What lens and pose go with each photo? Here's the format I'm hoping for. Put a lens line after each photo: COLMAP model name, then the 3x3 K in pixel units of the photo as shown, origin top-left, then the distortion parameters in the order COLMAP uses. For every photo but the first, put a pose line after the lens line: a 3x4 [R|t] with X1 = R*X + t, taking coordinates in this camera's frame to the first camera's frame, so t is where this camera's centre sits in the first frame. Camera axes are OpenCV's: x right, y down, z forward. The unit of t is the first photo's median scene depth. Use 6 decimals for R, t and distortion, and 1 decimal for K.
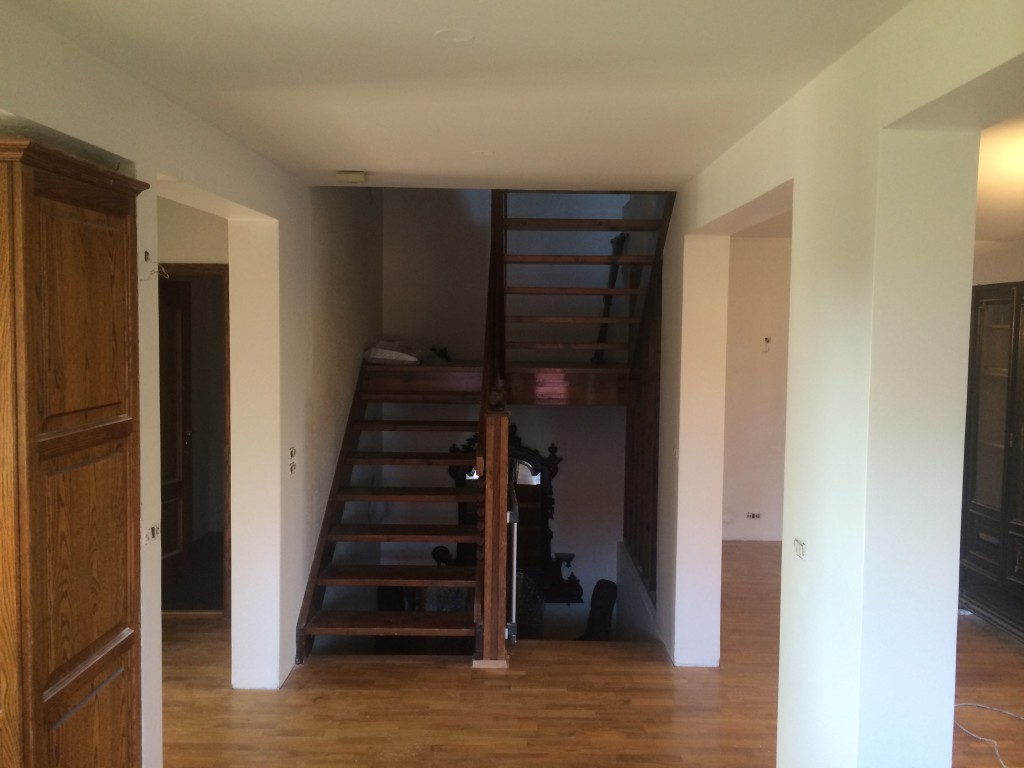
lens RADIAL K [[873.7, 0, 511.8], [0, 873.7, 380.5], [0, 0, 1]] dist [0.076611, -0.106132]
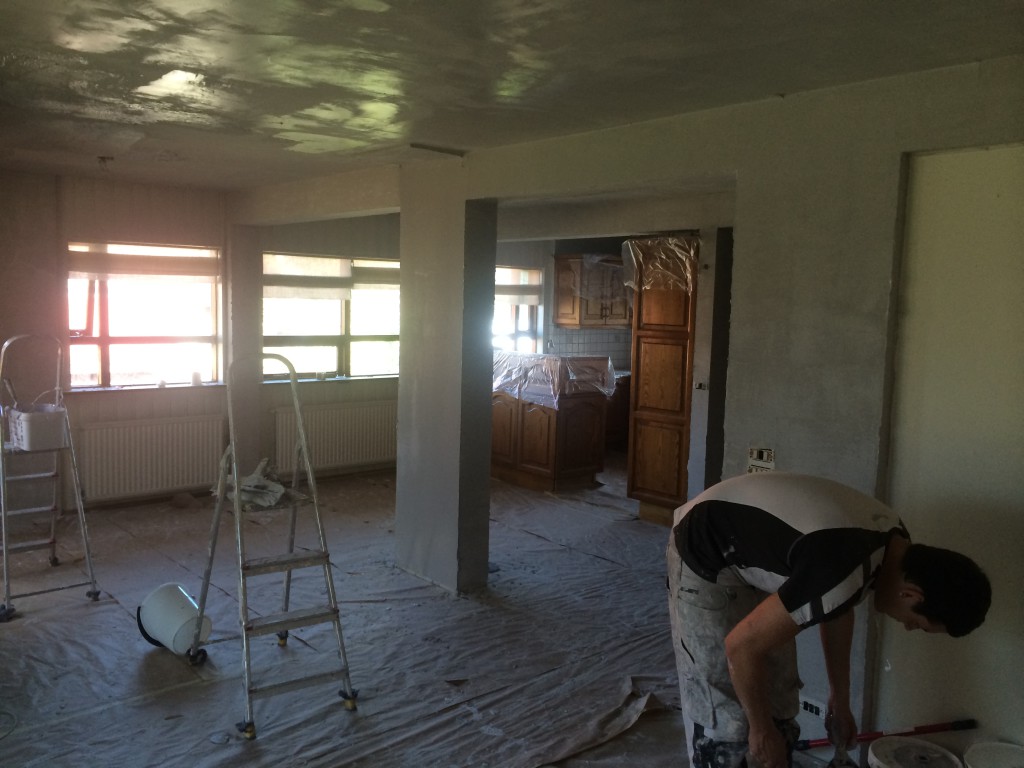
lens RADIAL K [[873.7, 0, 515.2], [0, 873.7, 382.8], [0, 0, 1]] dist [0.076611, -0.106132]
pose [[-0.765871, 0.032269, -0.642184, 1.707424], [-0.077088, 0.986928, 0.141528, -0.145821], [0.638356, 0.157897, -0.753372, 2.874129]]
